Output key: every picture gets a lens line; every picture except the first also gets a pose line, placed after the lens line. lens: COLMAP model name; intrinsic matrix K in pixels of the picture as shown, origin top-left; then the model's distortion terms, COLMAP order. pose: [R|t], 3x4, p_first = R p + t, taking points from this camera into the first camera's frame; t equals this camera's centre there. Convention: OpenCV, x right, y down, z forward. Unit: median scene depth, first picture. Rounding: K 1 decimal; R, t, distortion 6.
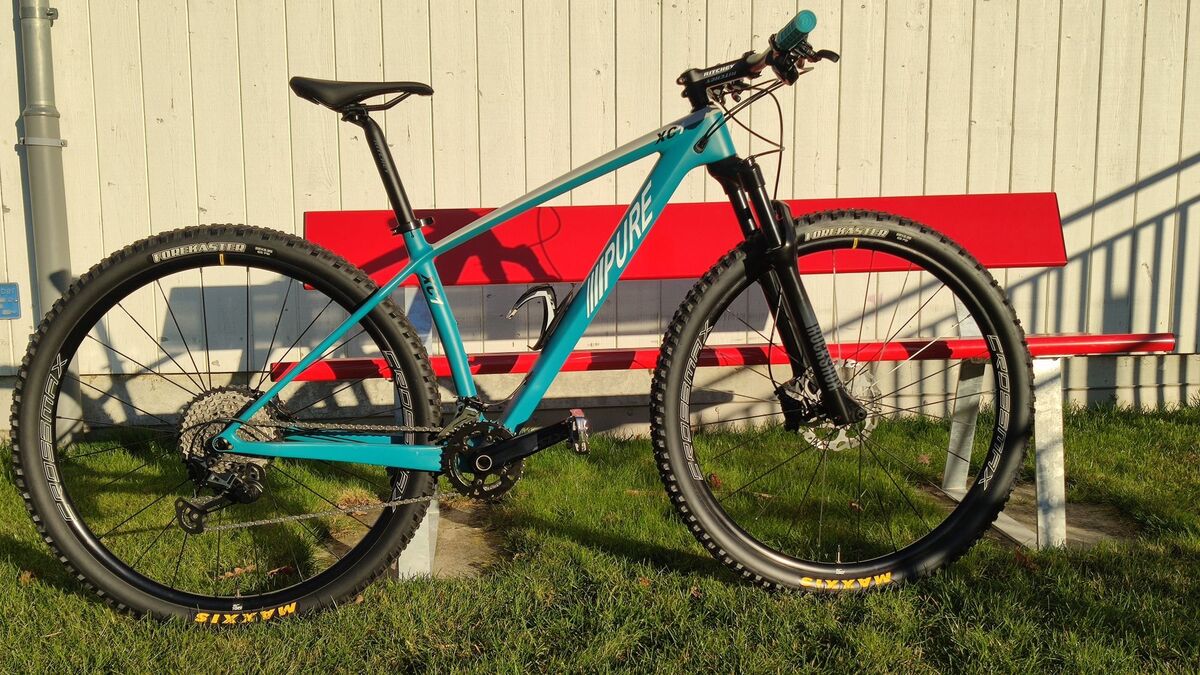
lens RADIAL K [[1181.6, 0, 600.0], [0, 1181.6, 337.5], [0, 0, 1]] dist [0.043245, -0.016967]
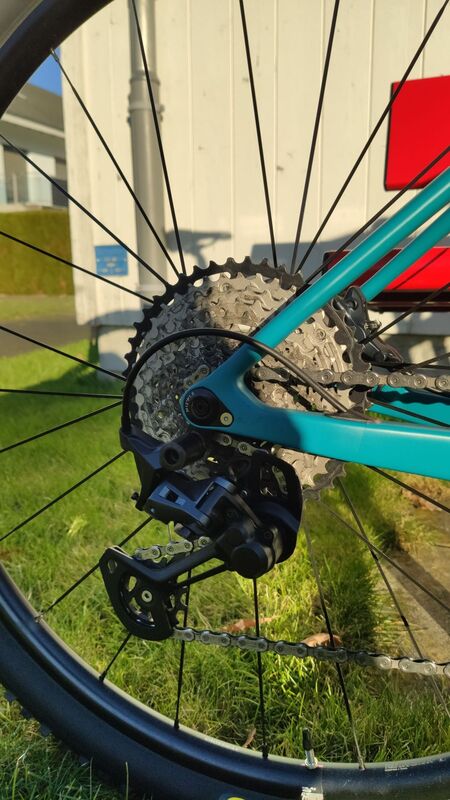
lens RADIAL K [[617.4, 0, 225.0], [0, 617.4, 400.0], [0, 0, 1]] dist [0.002682, -0.000624]
pose [[0.907004, 0.094476, -0.410387, -0.169420], [-0.058194, 0.993279, 0.100050, 0.046364], [0.417081, -0.066864, 0.906407, 0.583590]]
